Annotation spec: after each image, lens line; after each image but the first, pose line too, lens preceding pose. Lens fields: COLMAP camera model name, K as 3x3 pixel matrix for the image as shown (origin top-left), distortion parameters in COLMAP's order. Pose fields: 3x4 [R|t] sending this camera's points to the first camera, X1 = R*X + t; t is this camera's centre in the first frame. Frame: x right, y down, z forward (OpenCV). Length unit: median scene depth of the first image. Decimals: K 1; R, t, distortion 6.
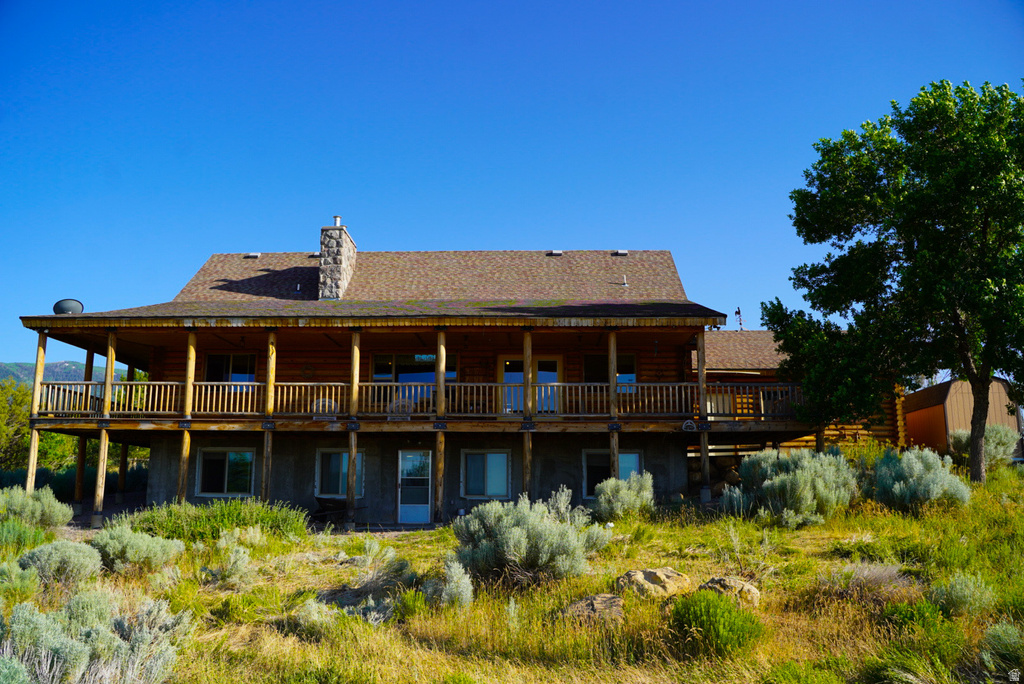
lens RADIAL K [[825.2, 0, 511.6], [0, 825.2, 341.0], [0, 0, 1]] dist [-0.116054, 0.085262]
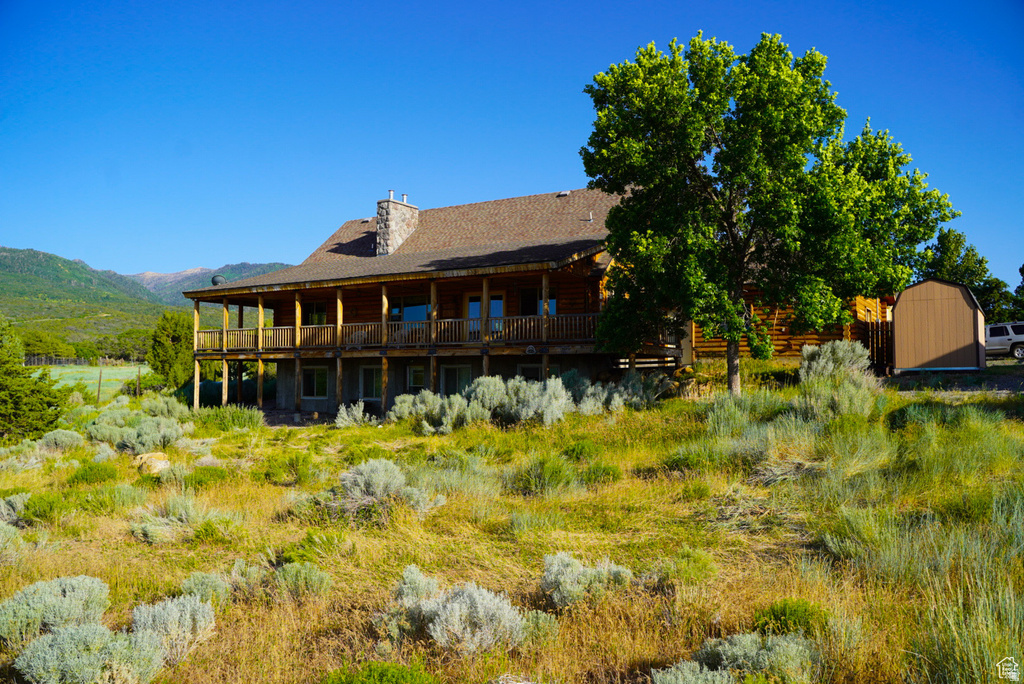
lens RADIAL K [[825.2, 0, 511.7], [0, 825.2, 342.0], [0, 0, 1]] dist [-0.116054, 0.085262]
pose [[0.865171, -0.024399, -0.500883, 0.709318], [0.096107, 0.988369, 0.117859, -0.053390], [0.492181, -0.150107, 0.857453, -0.095699]]
